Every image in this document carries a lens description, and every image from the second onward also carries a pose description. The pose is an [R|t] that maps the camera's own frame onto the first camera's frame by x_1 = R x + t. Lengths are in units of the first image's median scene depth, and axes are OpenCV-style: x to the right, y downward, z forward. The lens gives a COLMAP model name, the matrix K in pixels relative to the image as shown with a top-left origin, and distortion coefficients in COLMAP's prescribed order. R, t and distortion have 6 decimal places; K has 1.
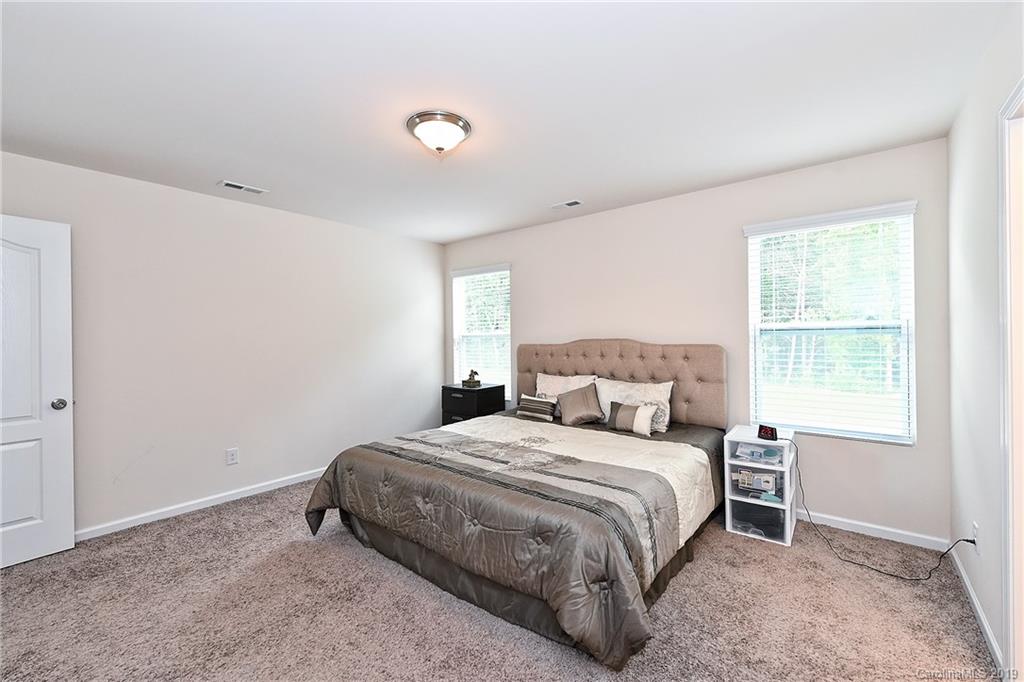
lens RADIAL K [[419.3, 0, 514.8], [0, 419.3, 337.5], [0, 0, 1]] dist [0.001579, 0.000154]
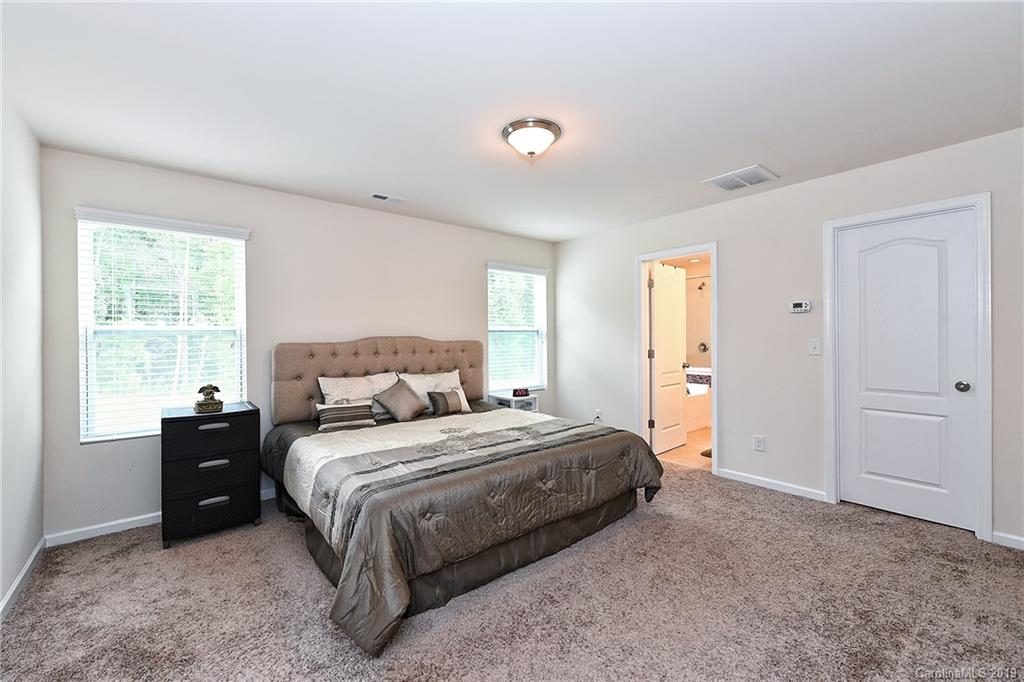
lens RADIAL K [[419.3, 0, 514.8], [0, 419.3, 337.5], [0, 0, 1]] dist [0.001579, 0.000154]
pose [[0.199045, 0.008711, 0.979952, -0.779548], [0.005058, 0.999938, -0.009916, 0.018736], [-0.979977, 0.006931, 0.198989, 0.522755]]
